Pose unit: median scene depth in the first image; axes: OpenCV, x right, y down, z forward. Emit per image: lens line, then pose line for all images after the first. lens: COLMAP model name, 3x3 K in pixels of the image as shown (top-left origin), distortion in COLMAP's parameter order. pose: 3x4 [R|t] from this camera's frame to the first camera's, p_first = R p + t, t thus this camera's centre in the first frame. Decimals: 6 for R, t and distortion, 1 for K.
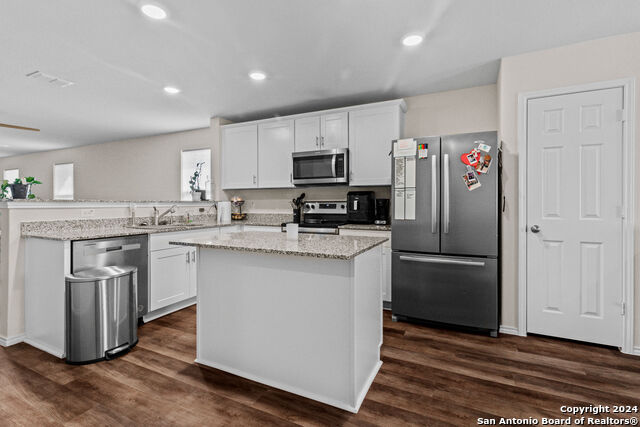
lens RADIAL K [[300.3, 0, 319.8], [0, 300.3, 204.4], [0, 0, 1]] dist [0.012701, -0.000392]
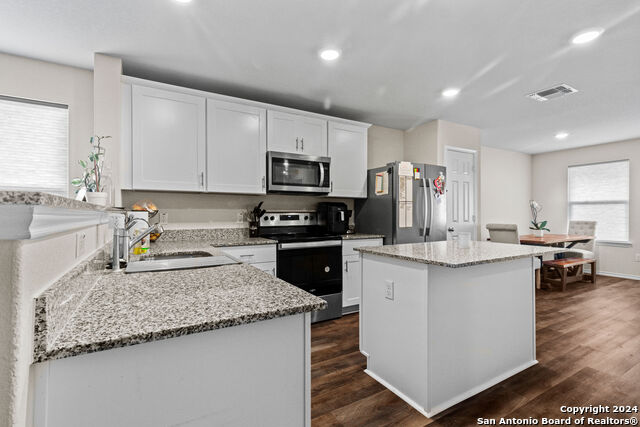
lens RADIAL K [[300.3, 0, 318.6], [0, 300.3, 213.0], [0, 0, 1]] dist [0.012701, -0.000392]
pose [[0.554677, 0.003231, 0.832059, -0.946380], [0.005175, 0.999960, -0.007333, -0.000405], [-0.832050, 0.008374, 0.554638, 0.620206]]
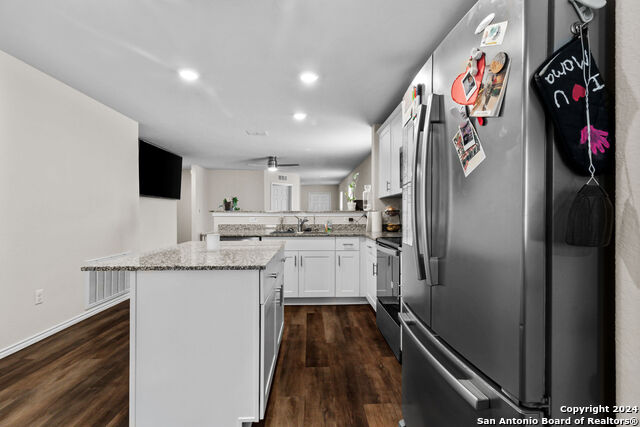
lens RADIAL K [[293.4, 0, 321.7], [0, 293.4, 213.4], [0, 0, 1]] dist [0.001875, 0.000214]
pose [[0.472099, 0.000403, -0.881546, 0.666075], [-0.000934, 1.000000, -0.000044, -0.003152], [0.881545, 0.000844, 0.472099, 0.643570]]
